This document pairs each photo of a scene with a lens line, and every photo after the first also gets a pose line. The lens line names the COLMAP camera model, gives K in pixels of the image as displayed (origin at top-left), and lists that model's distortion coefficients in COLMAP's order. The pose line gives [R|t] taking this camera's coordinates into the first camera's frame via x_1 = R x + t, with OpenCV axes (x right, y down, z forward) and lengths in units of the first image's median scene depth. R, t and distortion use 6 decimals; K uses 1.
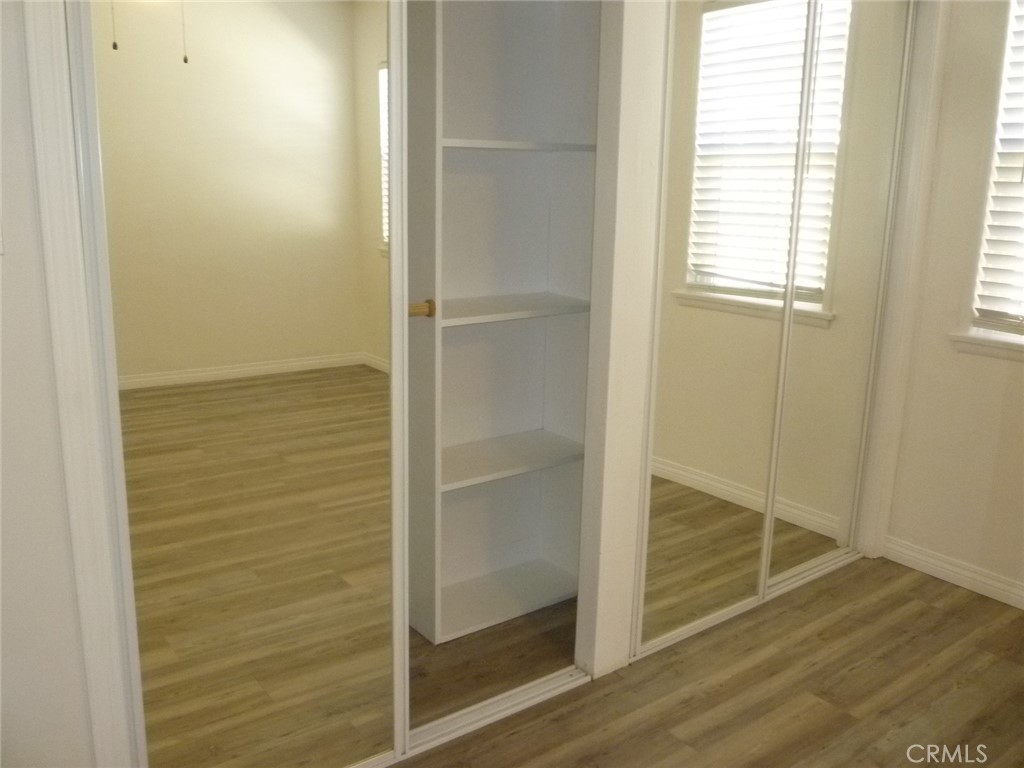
lens RADIAL K [[902.6, 0, 517.1], [0, 902.6, 385.6], [0, 0, 1]] dist [0.005421, -0.013261]
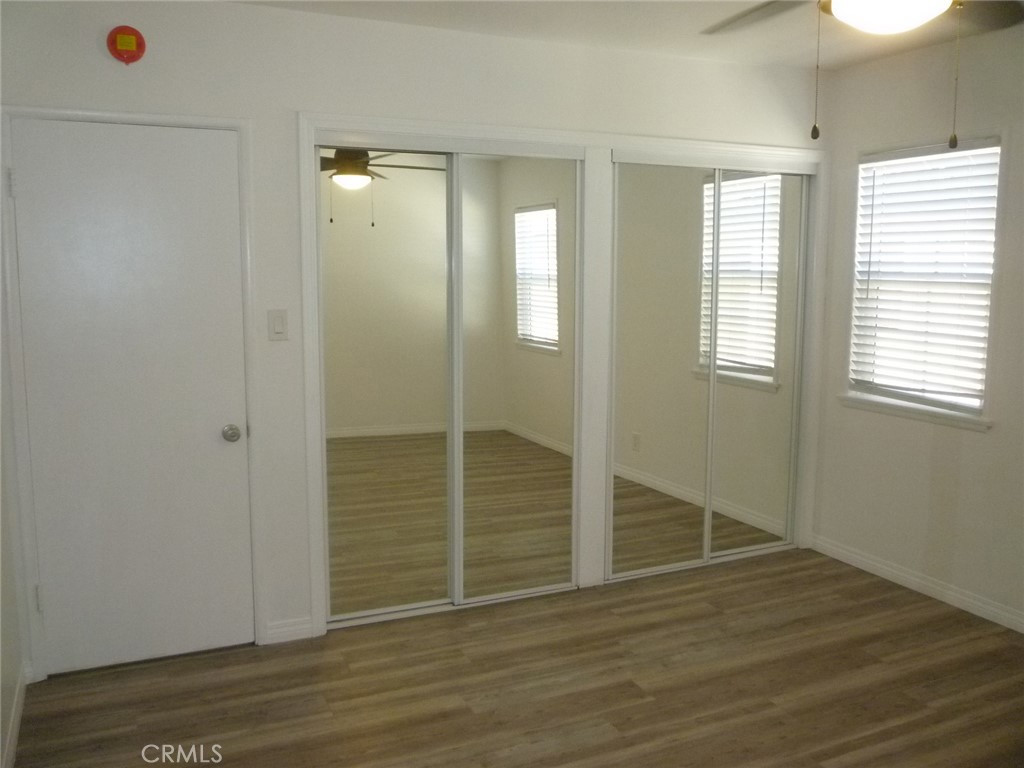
lens RADIAL K [[892.5, 0, 541.3], [0, 892.5, 393.9], [0, 0, 1]] dist [-0.040877, 0.023507]
pose [[0.983307, 0.018794, -0.180981, 0.256528], [-0.036518, 0.994798, -0.095101, 0.101954], [0.178252, 0.100123, 0.978878, -0.562943]]
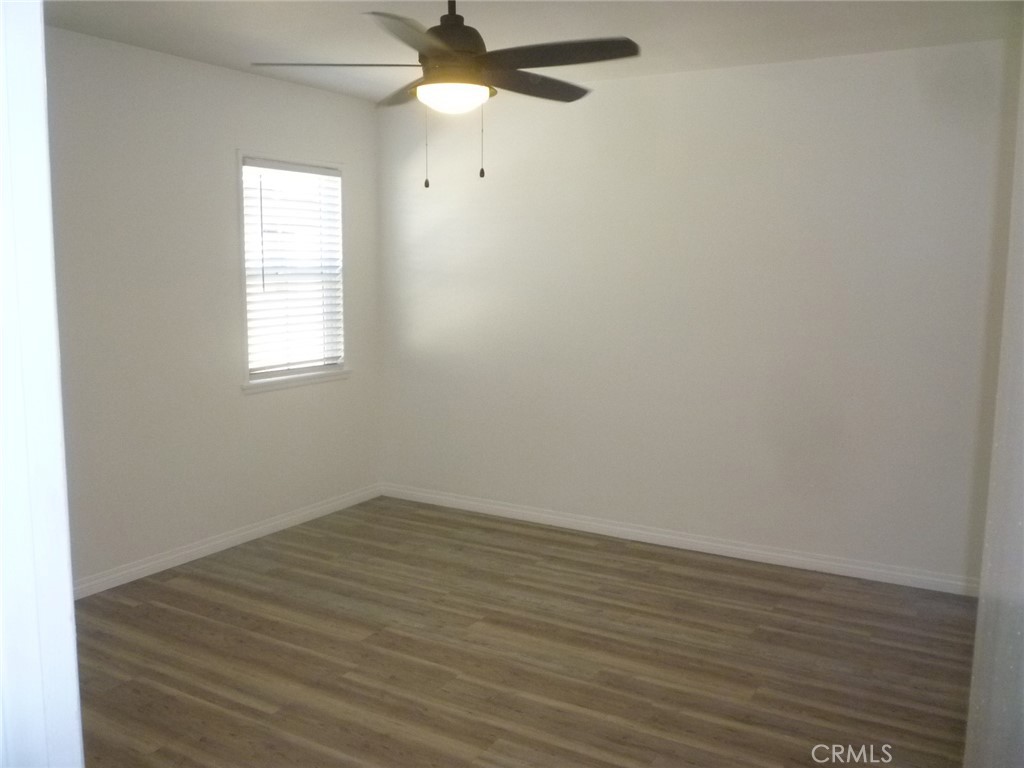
lens RADIAL K [[892.5, 0, 509.0], [0, 892.5, 383.0], [0, 0, 1]] dist [-0.040877, 0.023507]
pose [[-0.375136, -0.143257, 0.915833, -0.479077], [0.196092, 0.953363, 0.229449, -0.129900], [-0.905992, 0.265662, -0.329550, 0.328745]]
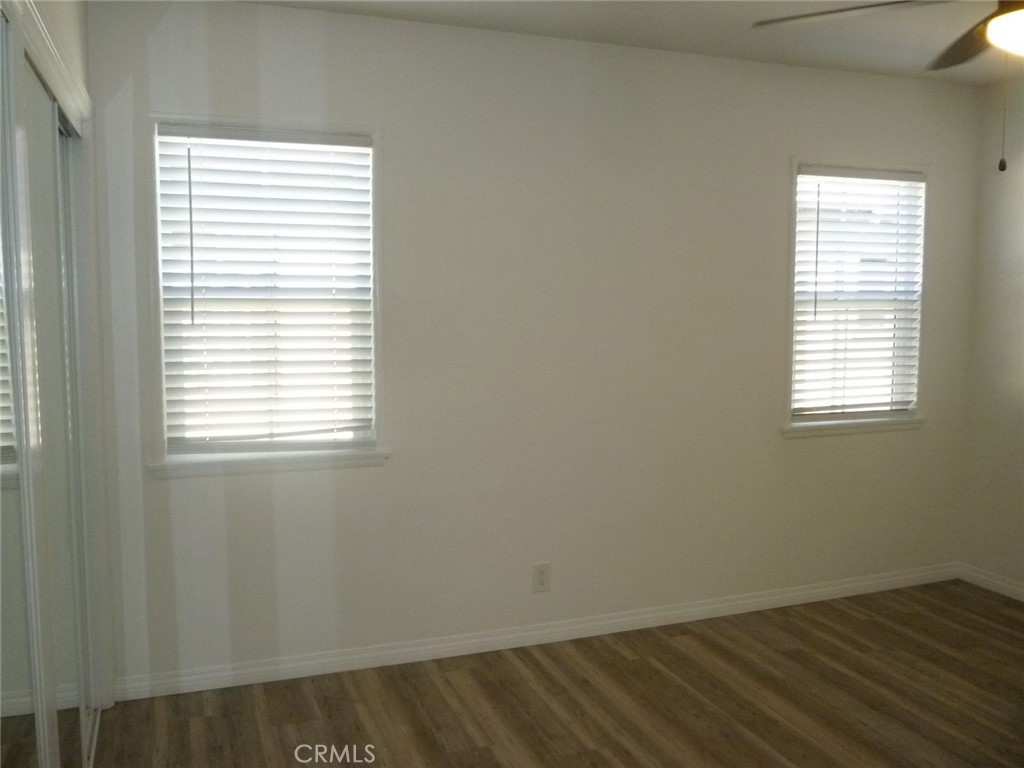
lens RADIAL K [[892.5, 0, 519.5], [0, 892.5, 383.7], [0, 0, 1]] dist [-0.040877, 0.023507]
pose [[0.276615, -0.112772, 0.954341, -0.379001], [0.221750, 0.973780, 0.050796, -0.106871], [-0.935046, 0.197574, 0.294369, 0.267775]]
